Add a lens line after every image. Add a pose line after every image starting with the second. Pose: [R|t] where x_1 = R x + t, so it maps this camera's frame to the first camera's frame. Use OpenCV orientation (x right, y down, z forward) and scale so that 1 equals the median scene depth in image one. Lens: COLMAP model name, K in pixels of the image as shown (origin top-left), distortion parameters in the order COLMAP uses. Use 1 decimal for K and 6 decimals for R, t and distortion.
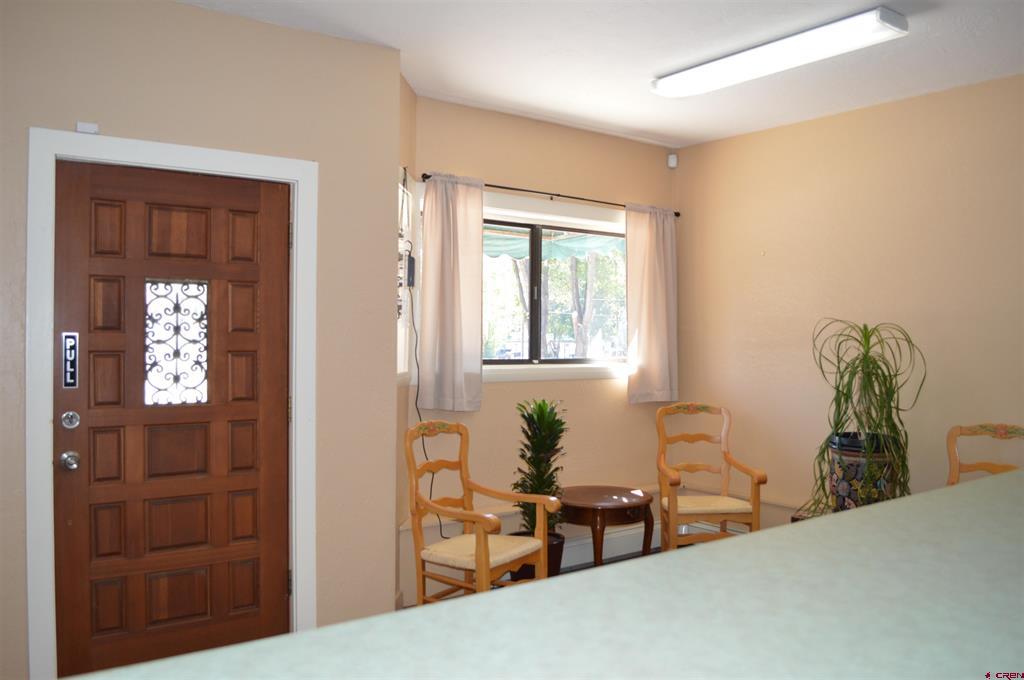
lens RADIAL K [[820.4, 0, 514.7], [0, 820.4, 338.6], [0, 0, 1]] dist [-0.074429, 0.003033]
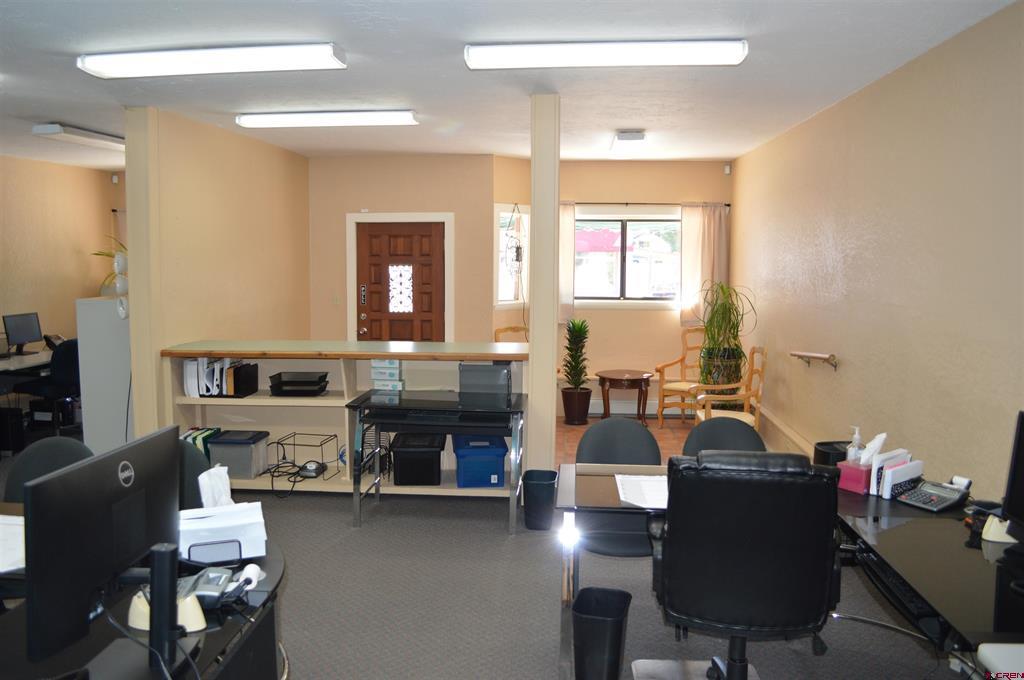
lens RADIAL K [[820.4, 0, 506.9], [0, 820.4, 341.4], [0, 0, 1]] dist [-0.074429, 0.003033]
pose [[0.763550, 0.066202, -0.642346, 1.174581], [0.000419, 0.994680, 0.103014, -0.074053], [0.645748, -0.078926, 0.759460, -0.599341]]
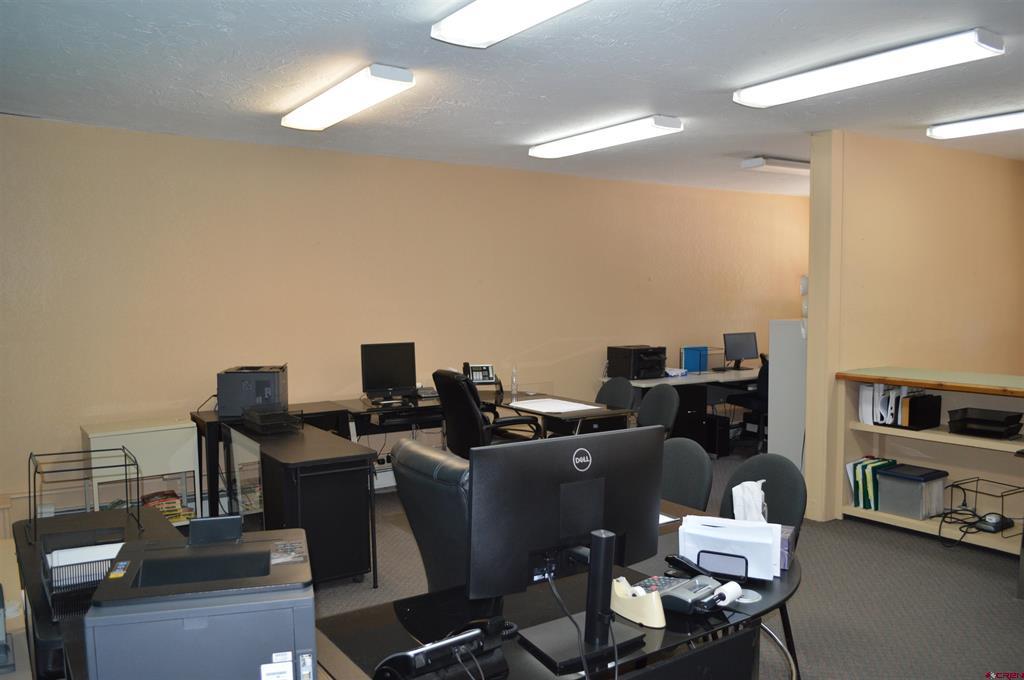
lens RADIAL K [[820.4, 0, 508.3], [0, 820.4, 341.4], [0, 0, 1]] dist [-0.074429, 0.003033]
pose [[-0.030320, 0.062412, -0.997590, 1.218613], [0.008307, 0.998030, 0.062187, -0.061529], [0.999506, -0.006401, -0.030778, -0.460918]]
